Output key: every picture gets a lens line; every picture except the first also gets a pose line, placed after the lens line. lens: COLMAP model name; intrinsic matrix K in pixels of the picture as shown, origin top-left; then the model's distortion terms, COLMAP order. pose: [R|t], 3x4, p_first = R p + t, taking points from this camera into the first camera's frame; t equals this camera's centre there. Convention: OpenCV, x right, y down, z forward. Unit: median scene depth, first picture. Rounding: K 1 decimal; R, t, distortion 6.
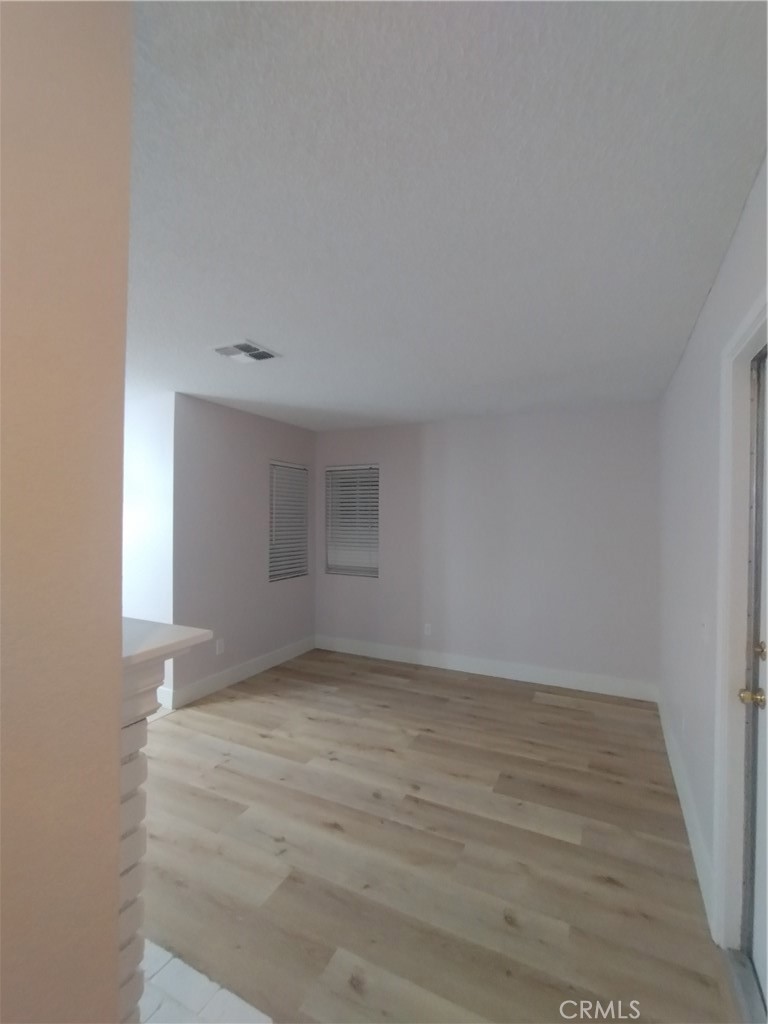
lens RADIAL K [[463.7, 0, 381.5], [0, 463.7, 515.8], [0, 0, 1]] dist [0.000952, 0.000211]
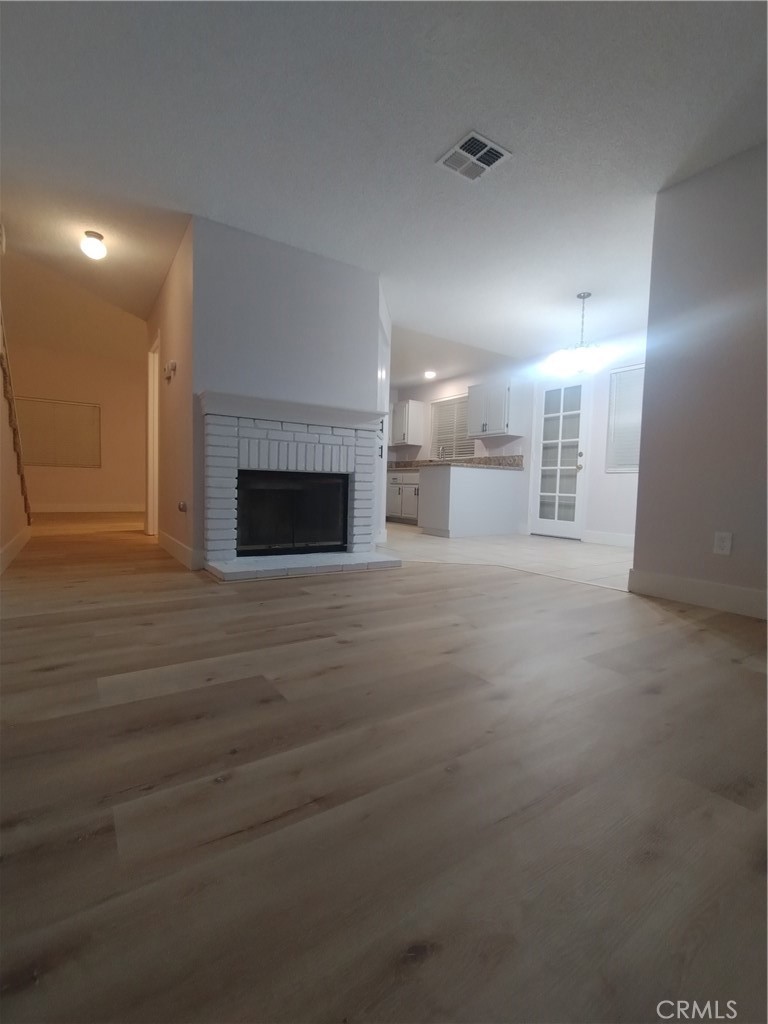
lens RADIAL K [[463.7, 0, 384.6], [0, 463.7, 517.5], [0, 0, 1]] dist [0.000952, 0.000211]
pose [[-0.497644, 0.034964, -0.866676, 0.734470], [-0.026458, 0.998110, 0.055458, 0.384251], [0.866978, 0.050529, -0.495779, 1.553018]]
